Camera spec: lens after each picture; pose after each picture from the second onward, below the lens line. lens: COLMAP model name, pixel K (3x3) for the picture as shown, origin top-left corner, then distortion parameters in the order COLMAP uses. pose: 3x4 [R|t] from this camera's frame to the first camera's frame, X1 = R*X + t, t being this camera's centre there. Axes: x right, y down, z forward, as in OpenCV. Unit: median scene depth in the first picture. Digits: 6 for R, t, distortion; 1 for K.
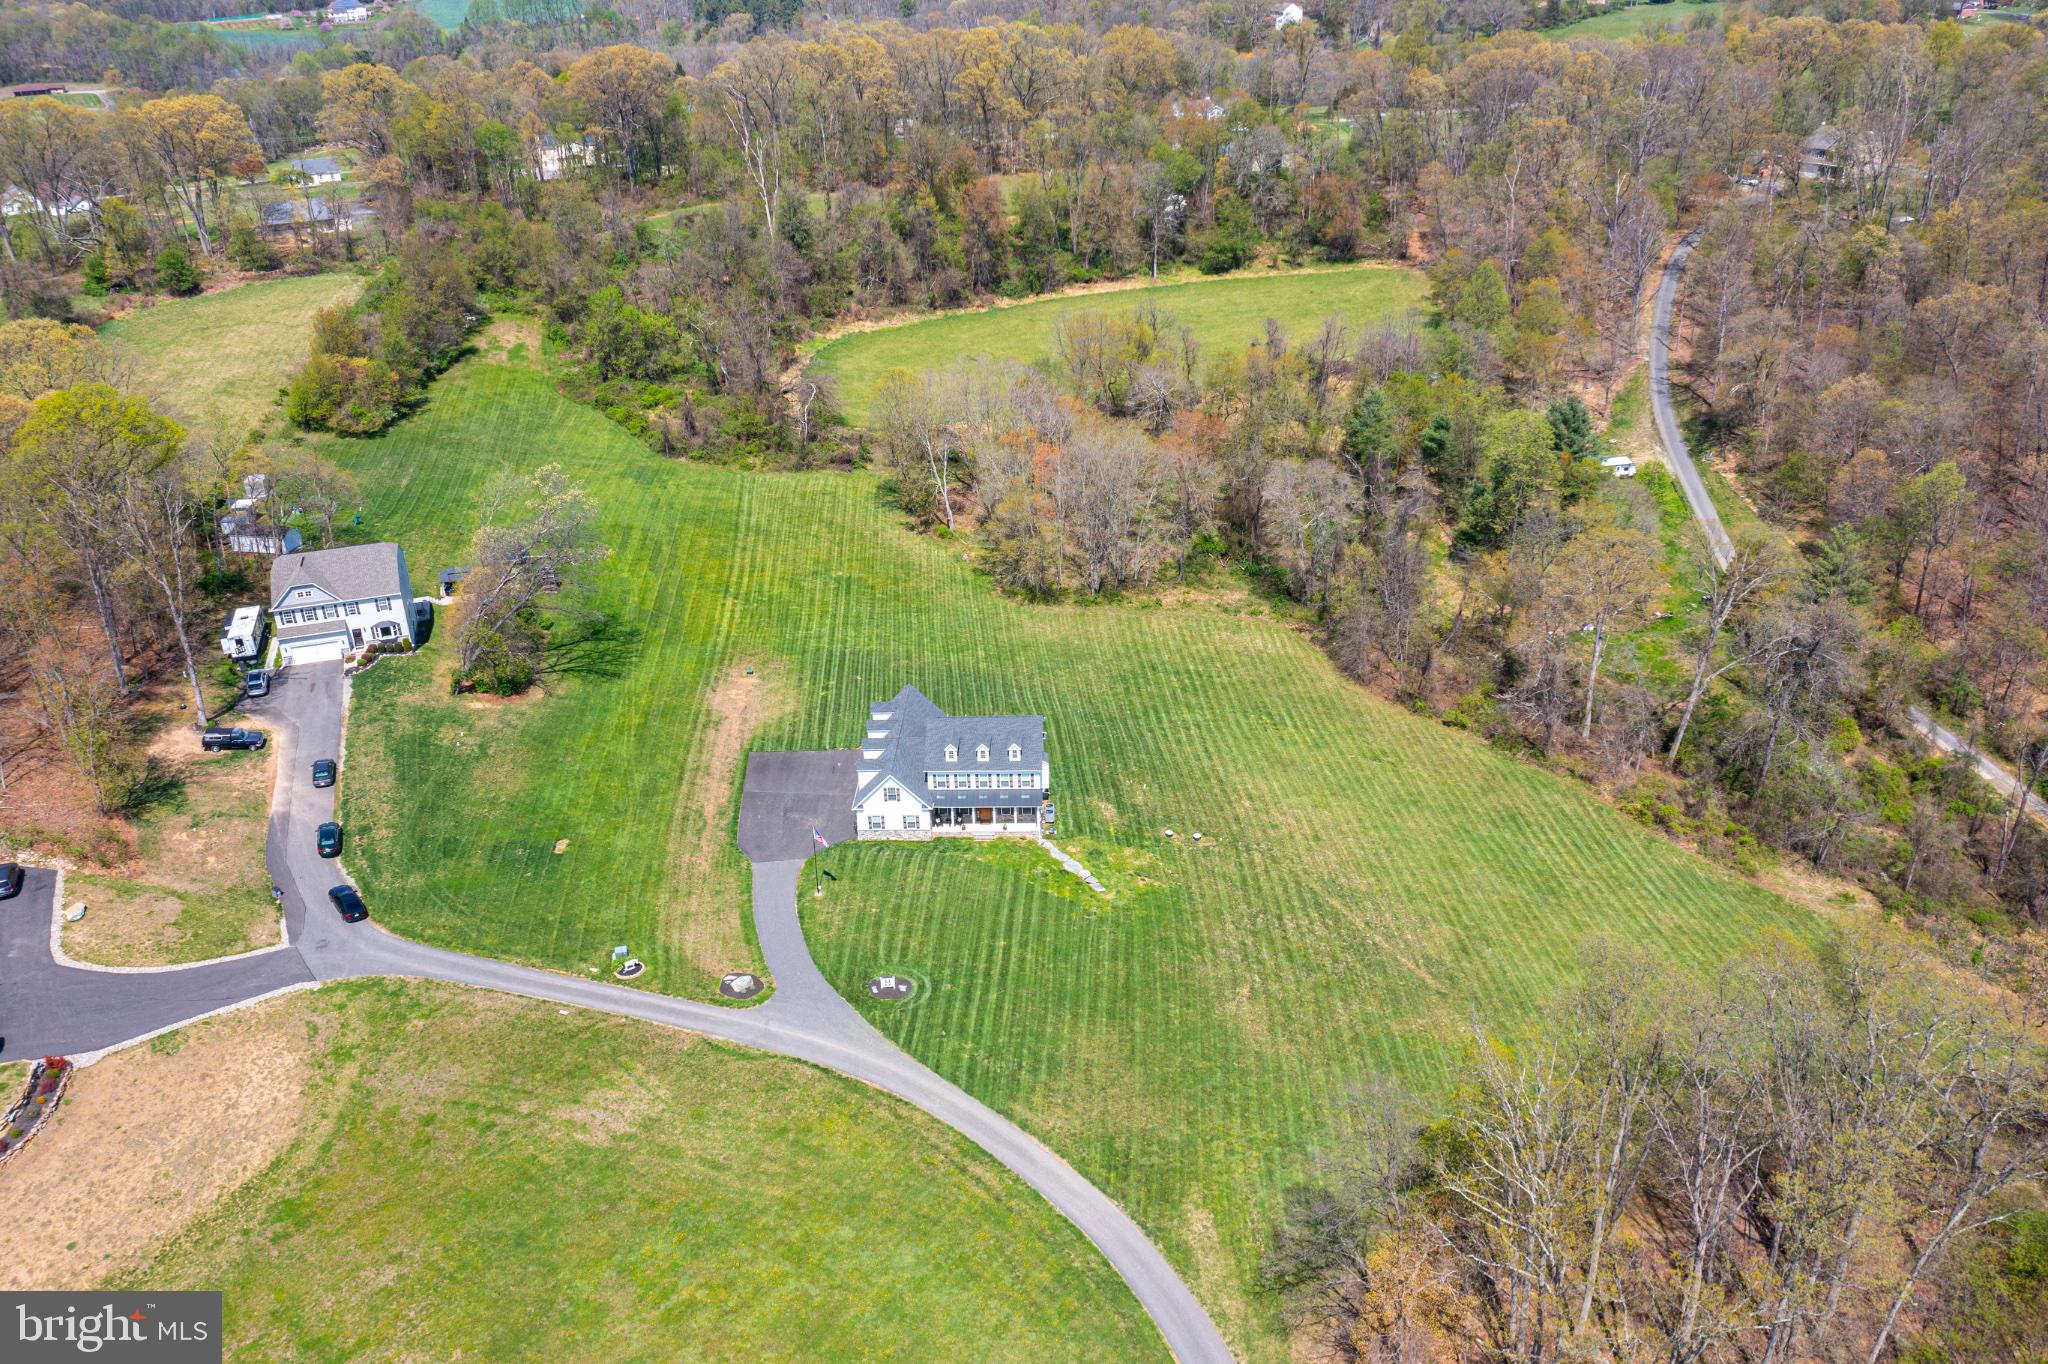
lens RADIAL K [[1617.6, 0, 1024.0], [0, 1617.6, 682.0], [0, 0, 1]] dist [-0.017376, 0.007955]
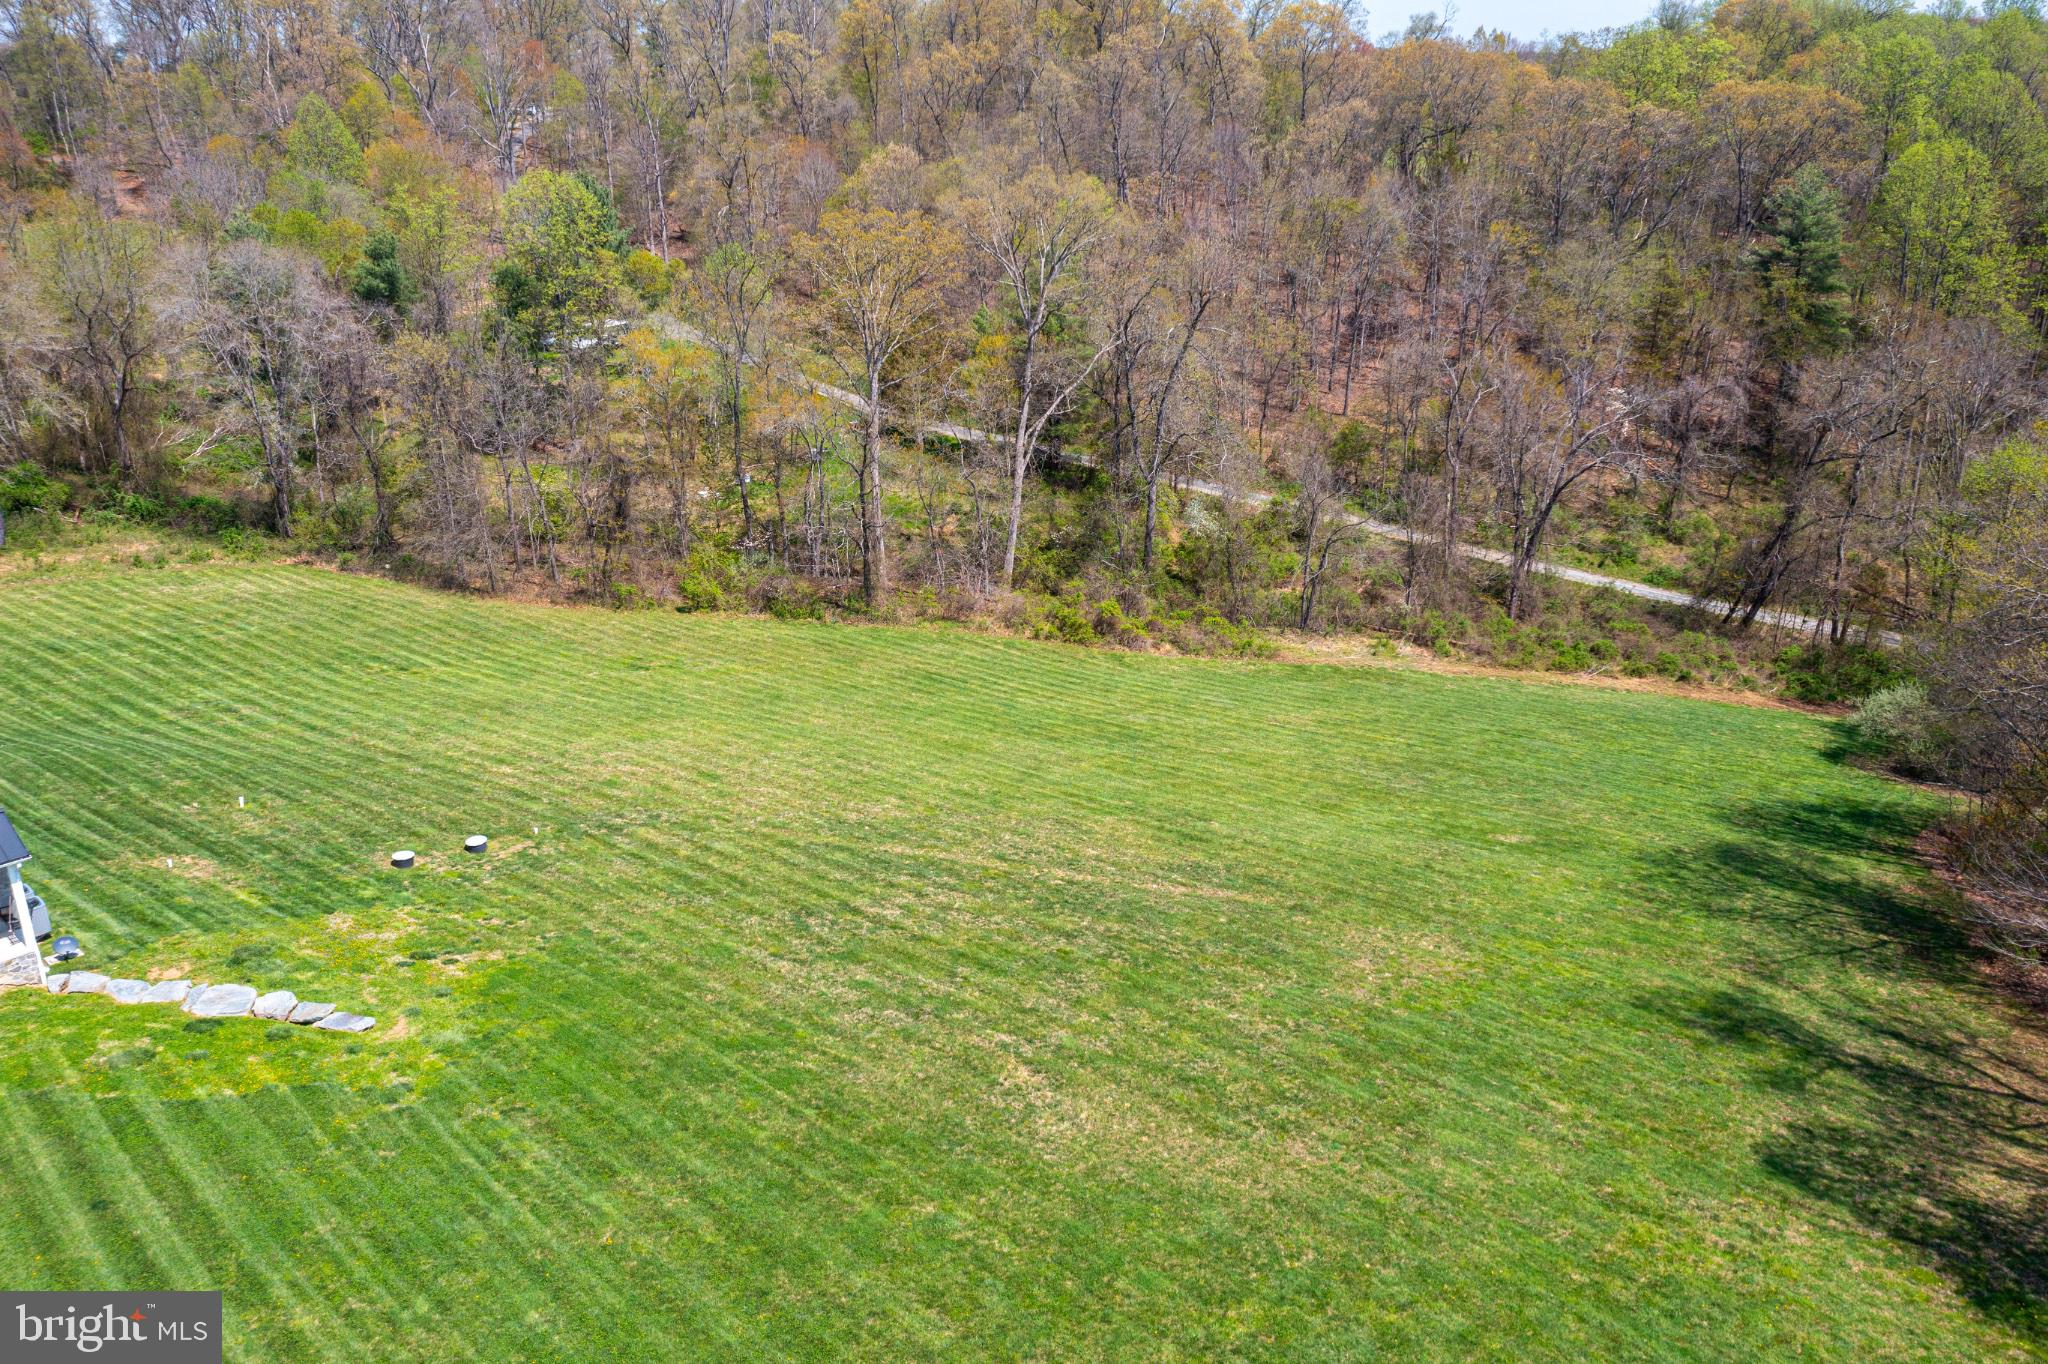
lens RADIAL K [[1617.6, 0, 1024.0], [0, 1617.6, 682.0], [0, 0, 1]] dist [-0.017376, 0.007955]
pose [[0.678438, -0.229923, 0.697752, -0.061688], [0.312543, 0.949860, 0.009106, 0.099453], [-0.664860, 0.211900, 0.716282, 0.659312]]
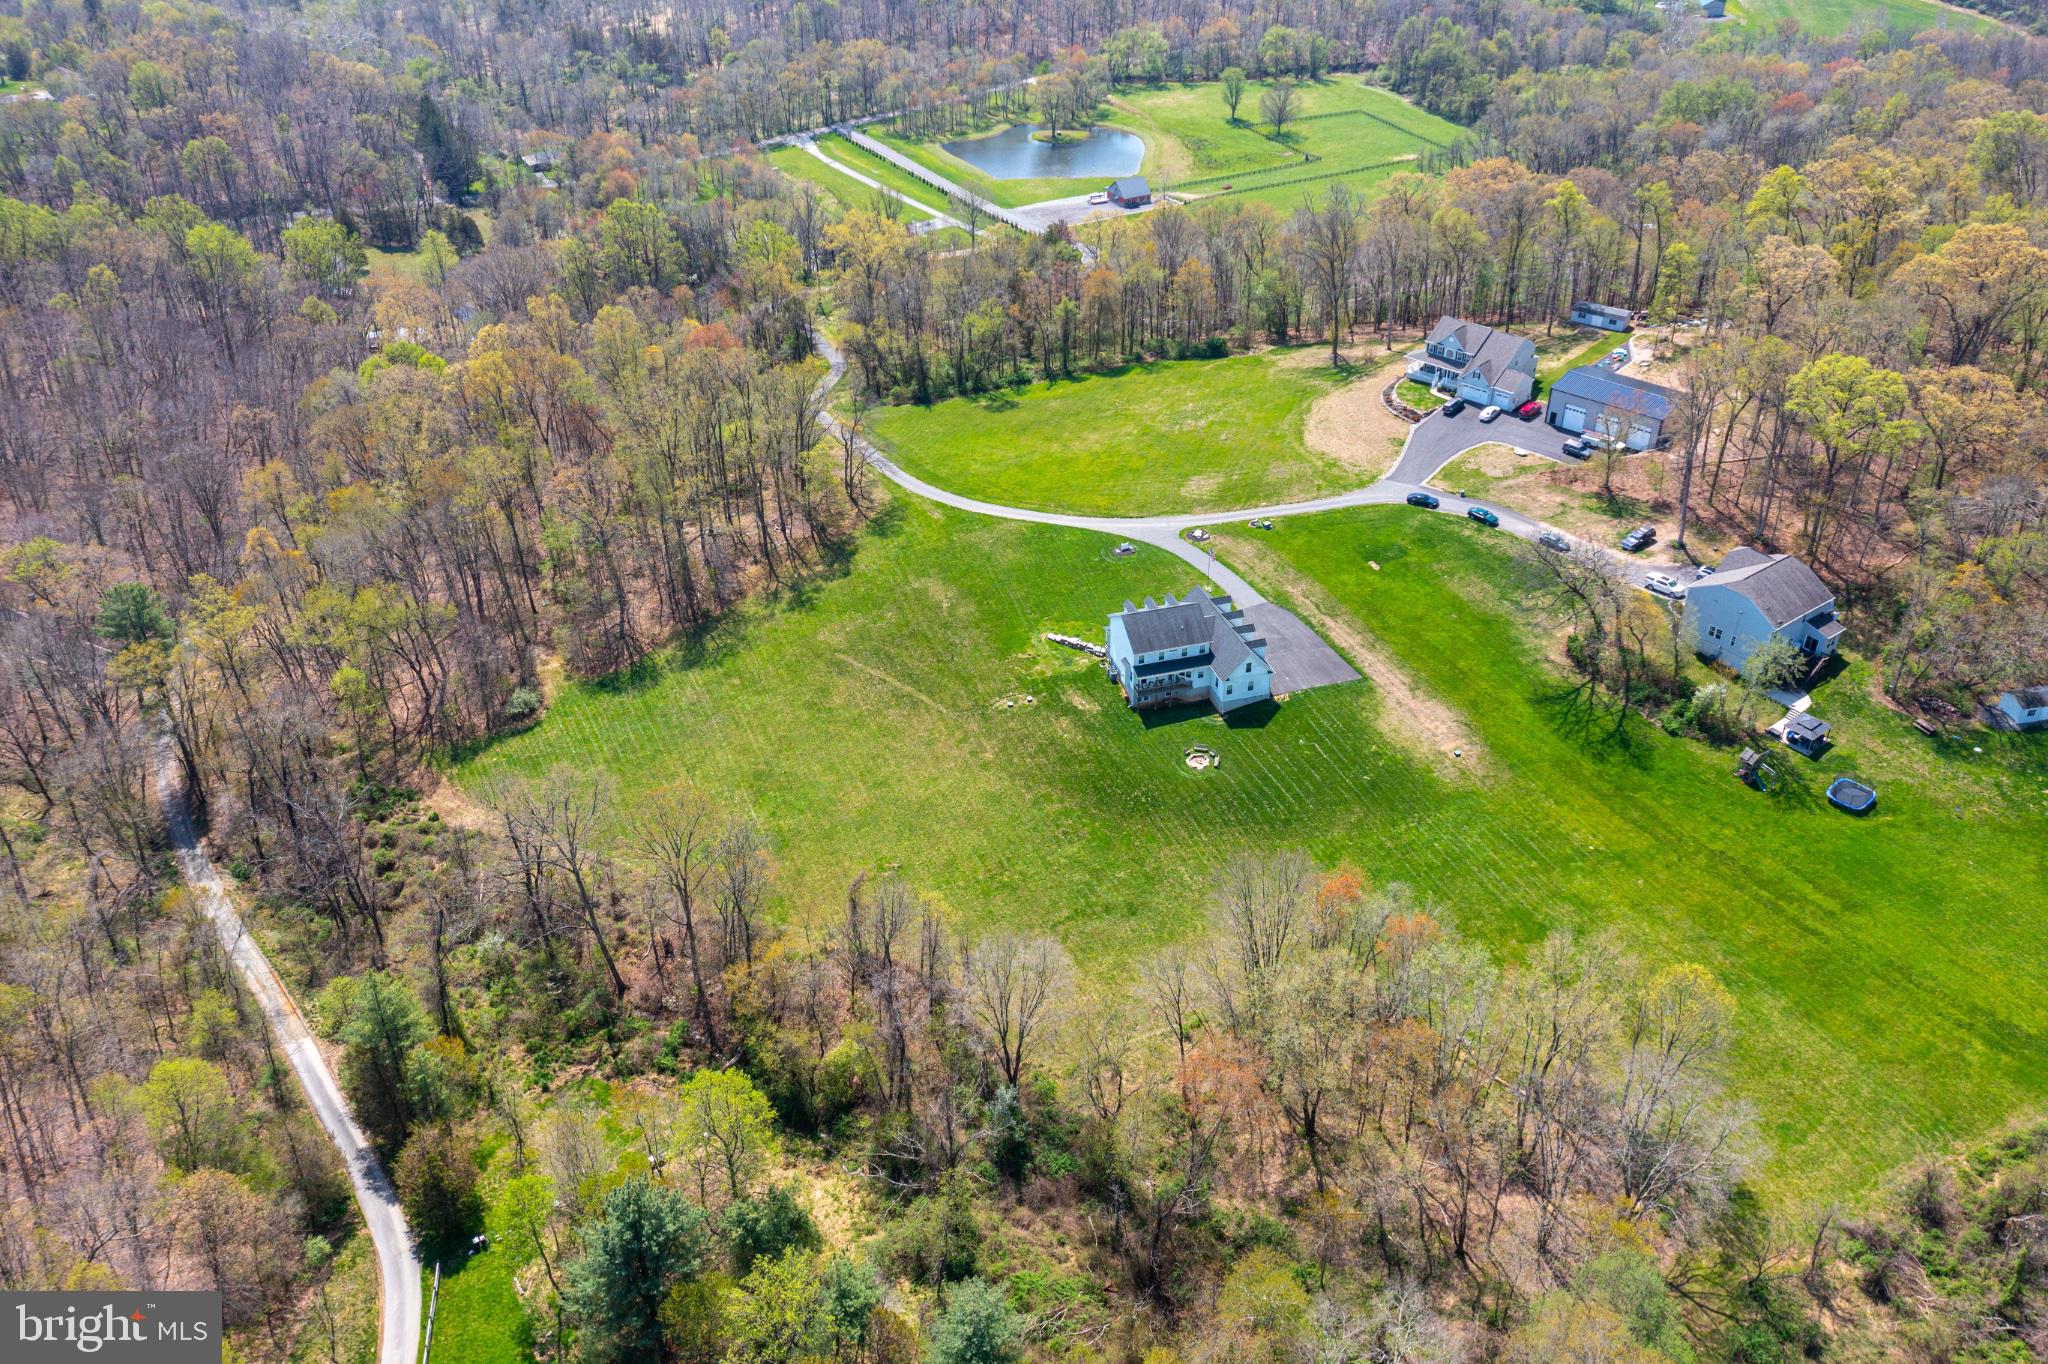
lens RADIAL K [[1617.6, 0, 1024.0], [0, 1617.6, 682.0], [0, 0, 1]] dist [-0.017376, 0.007955]
pose [[-0.944790, 0.207923, -0.253260, 0.459098], [-0.118801, 0.502956, 0.856109, -1.141157], [0.305383, 0.838930, -0.450486, 1.671038]]
